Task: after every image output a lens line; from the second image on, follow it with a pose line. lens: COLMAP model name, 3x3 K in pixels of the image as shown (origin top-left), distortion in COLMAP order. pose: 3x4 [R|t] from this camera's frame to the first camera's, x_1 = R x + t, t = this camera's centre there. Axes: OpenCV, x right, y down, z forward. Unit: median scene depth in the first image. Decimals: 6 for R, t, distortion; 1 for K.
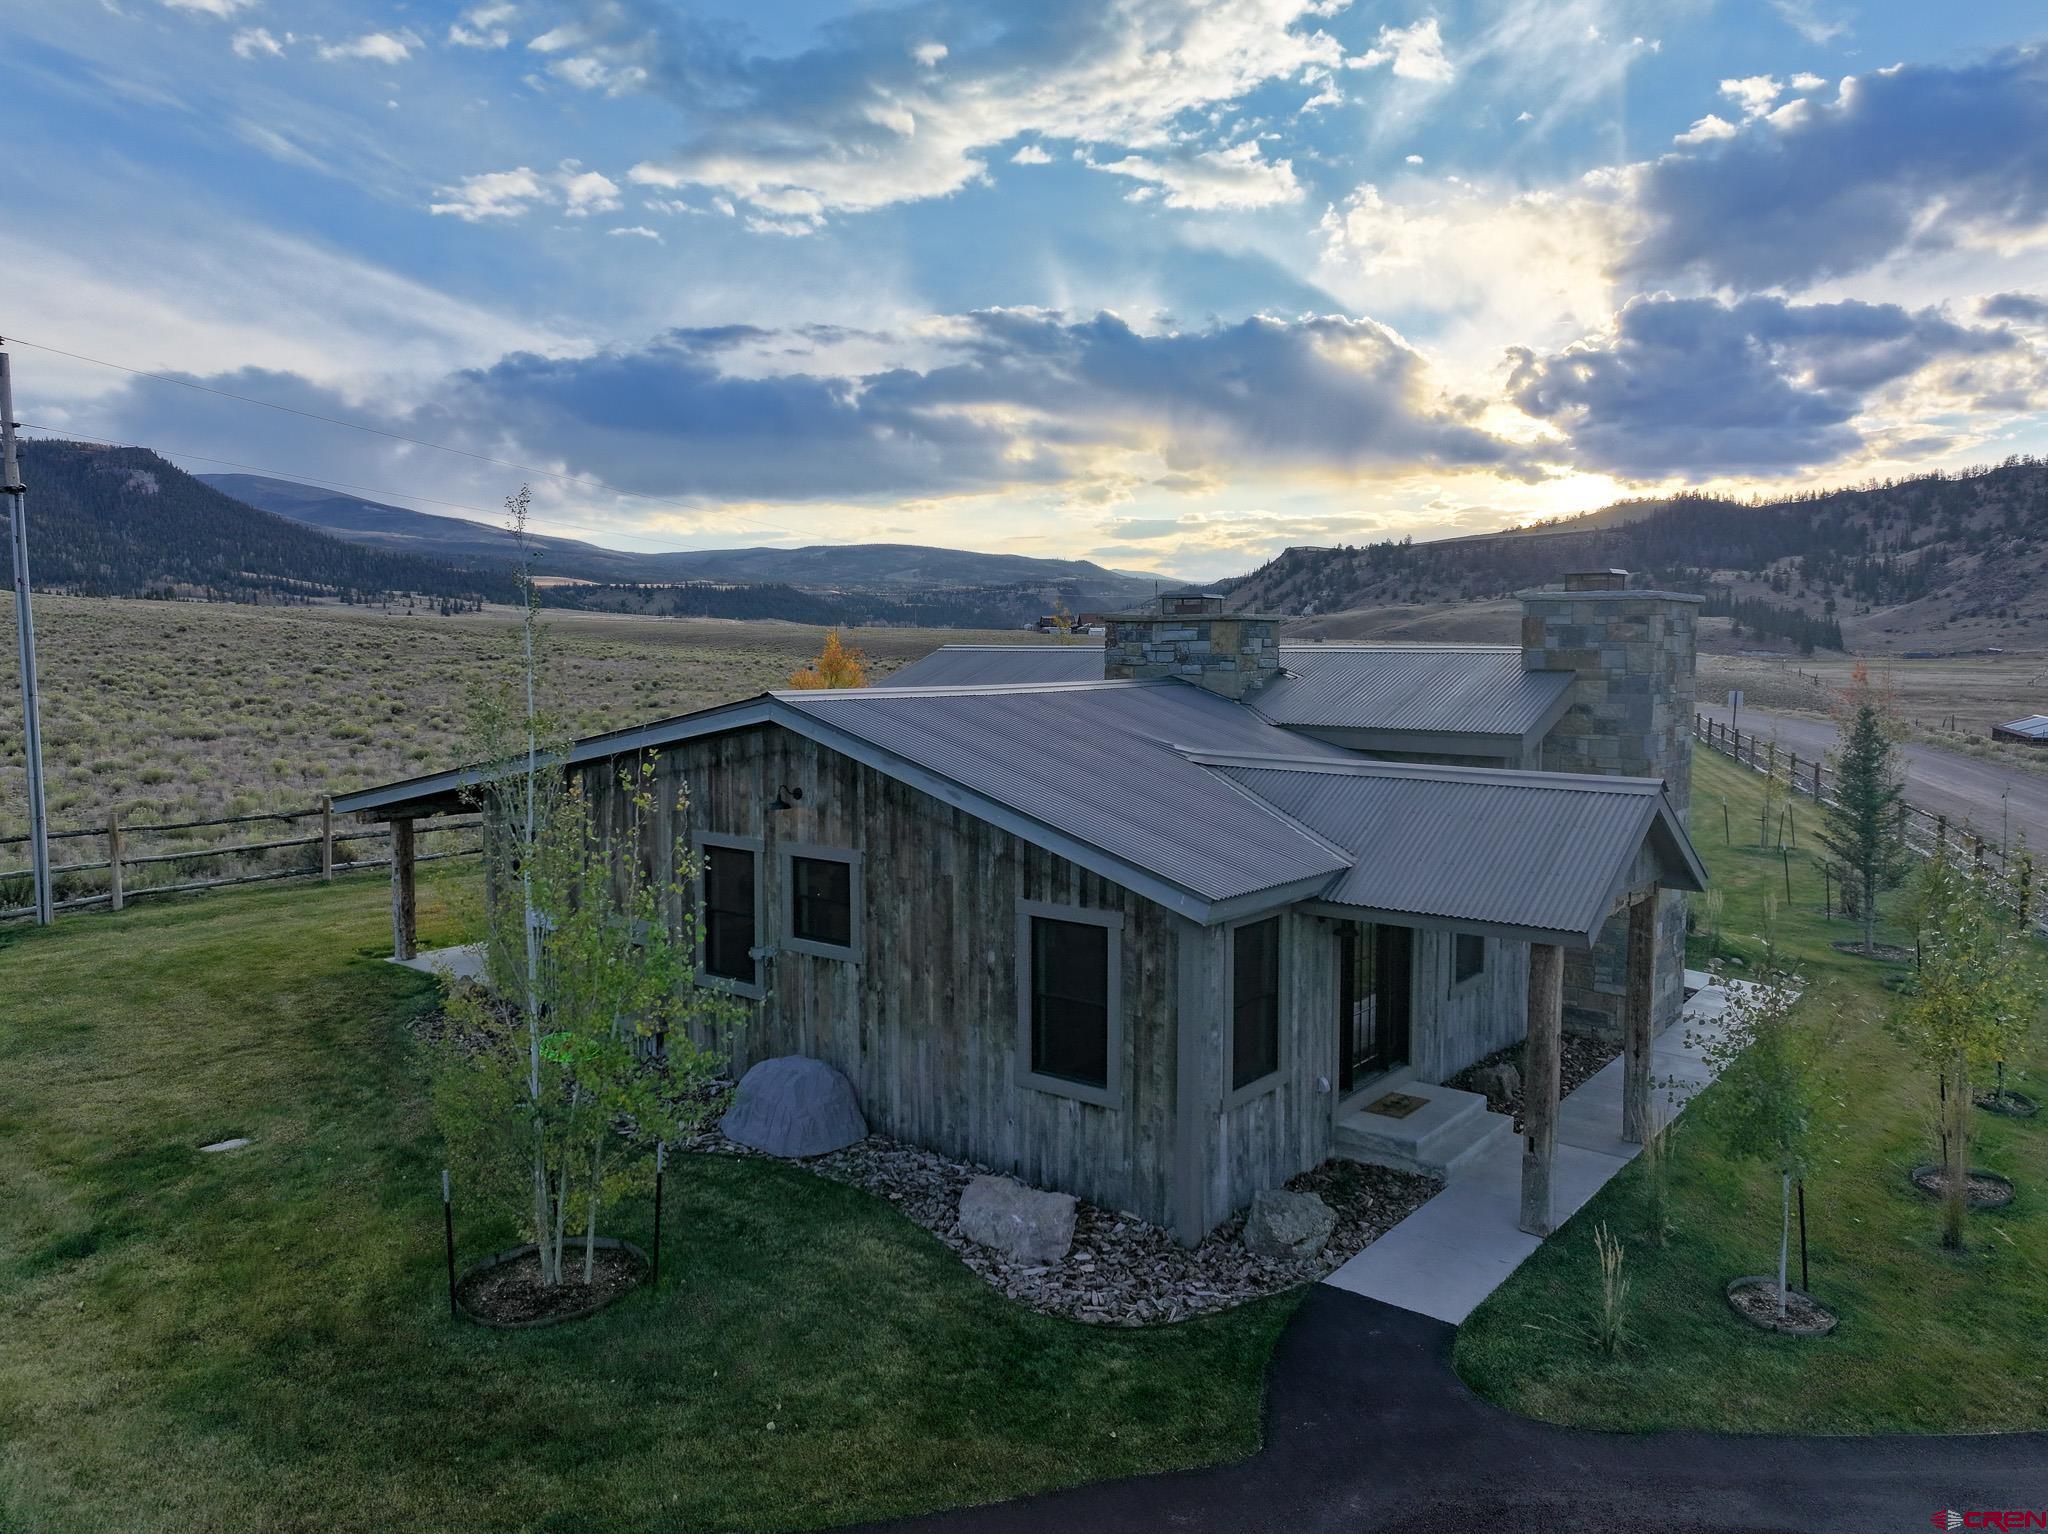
lens RADIAL K [[1459.8, 0, 1018.0], [0, 1459.8, 736.1], [0, 0, 1]] dist [-0.003425, -0.005005]
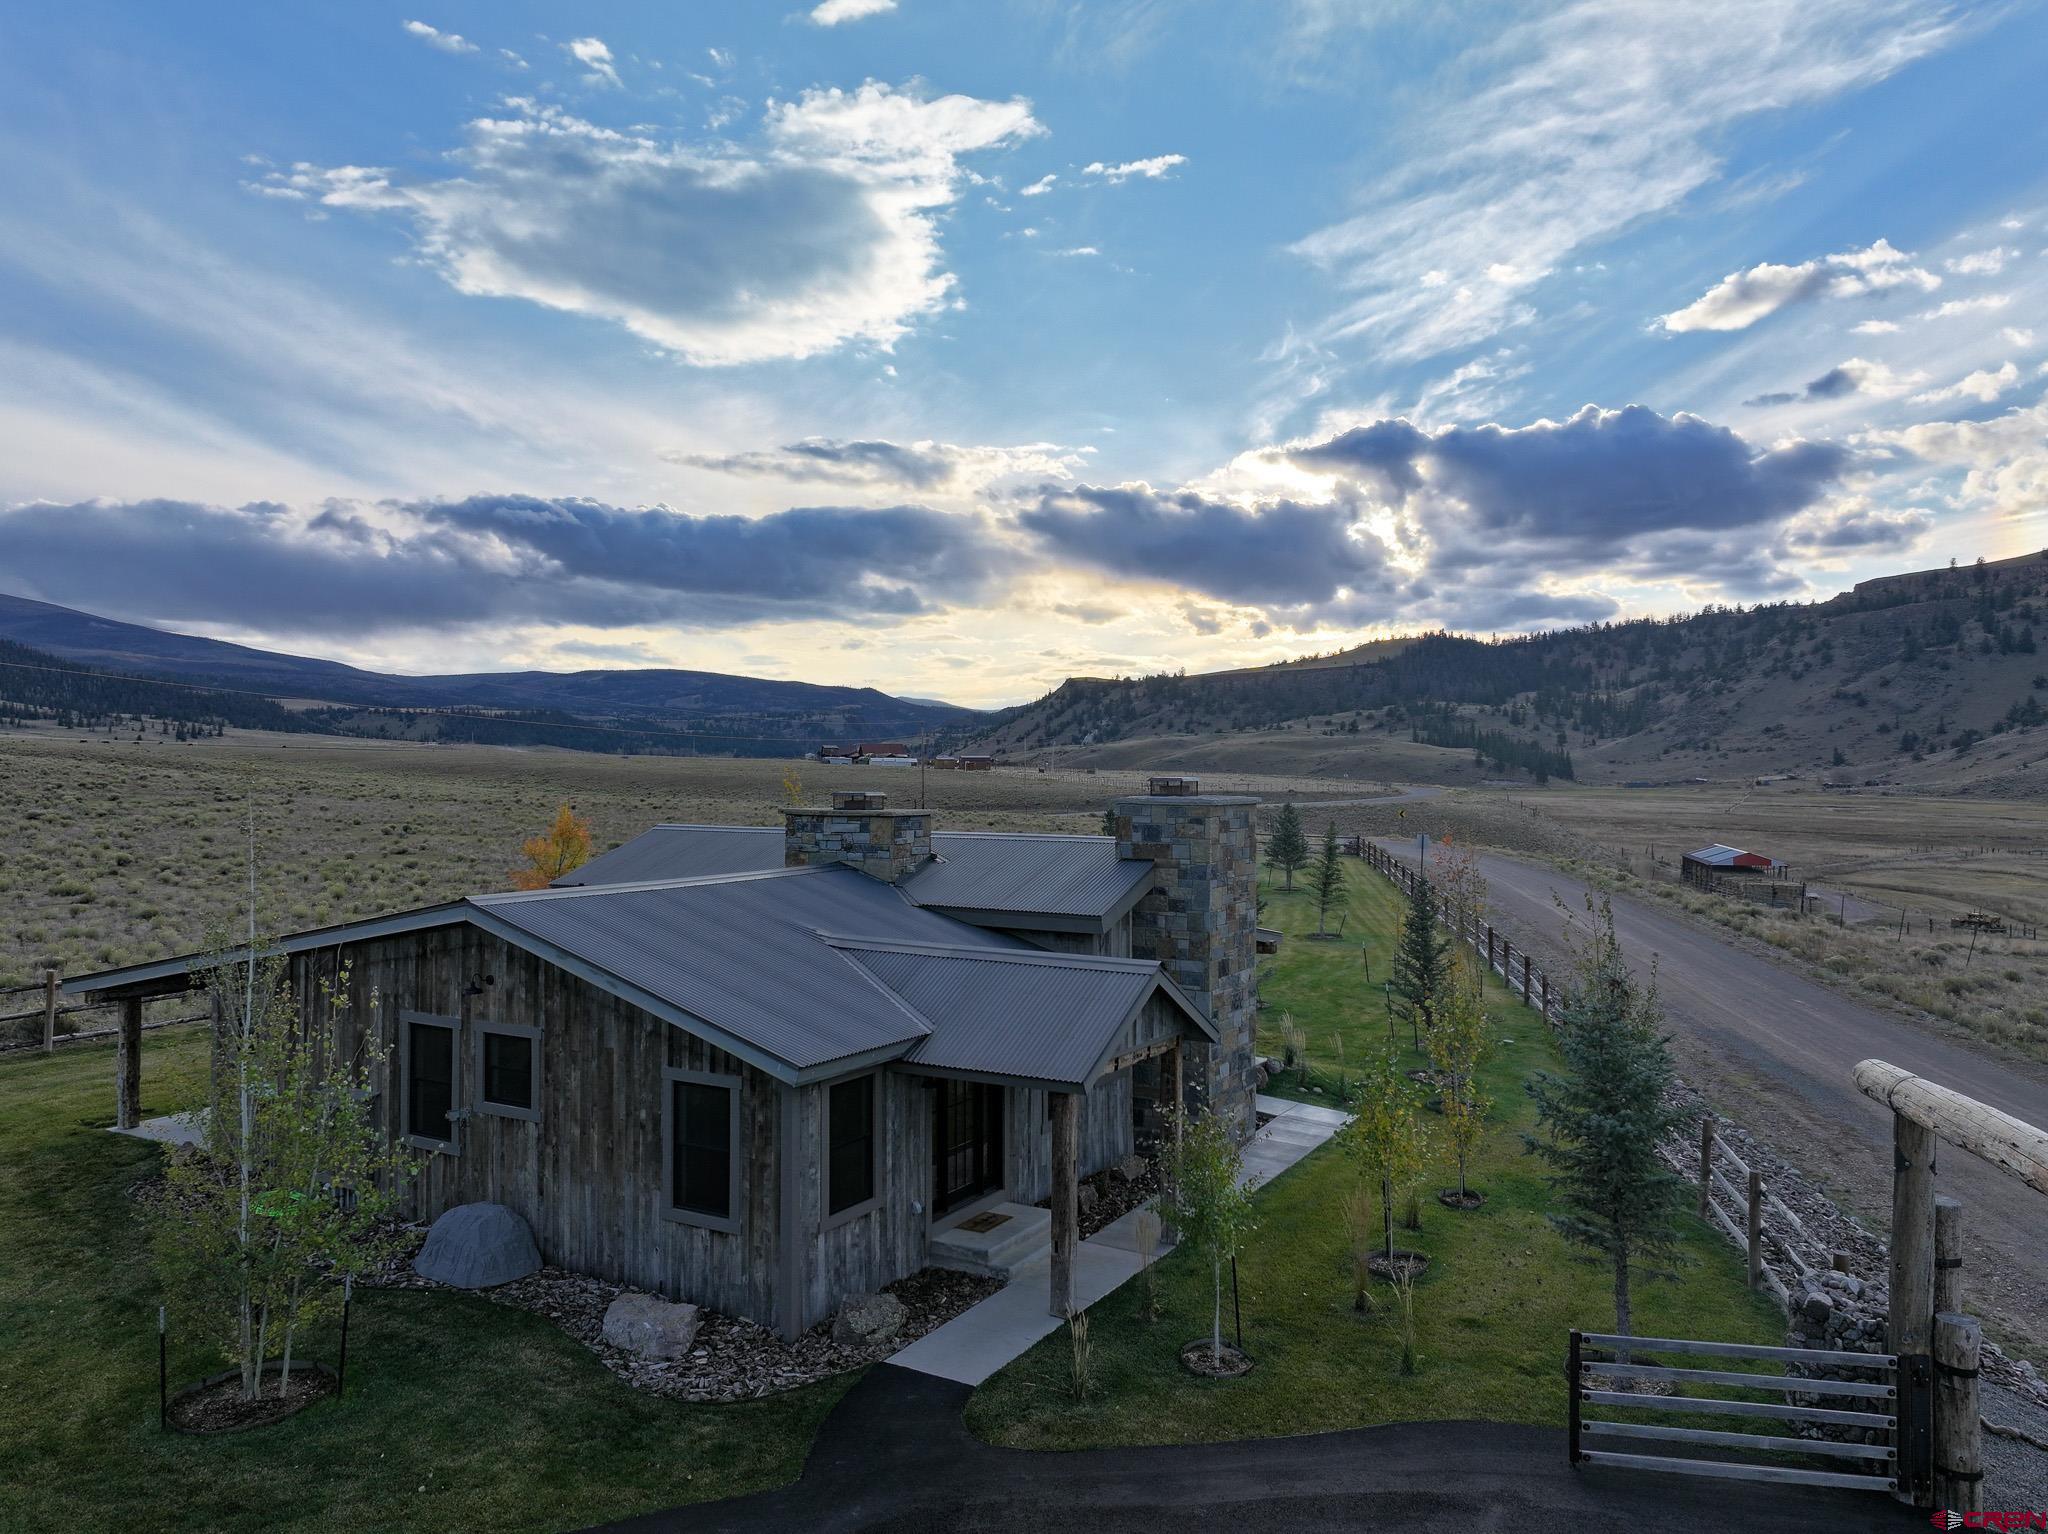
lens RADIAL K [[1461.4, 0, 1027.8], [0, 1461.4, 740.1], [0, 0, 1]] dist [-0.017061, 0.031404]
pose [[0.988251, 0.004852, 0.152761, 0.113540], [0.008044, 0.996460, -0.083687, -0.059186], [-0.152627, 0.083933, 0.984713, -0.299305]]
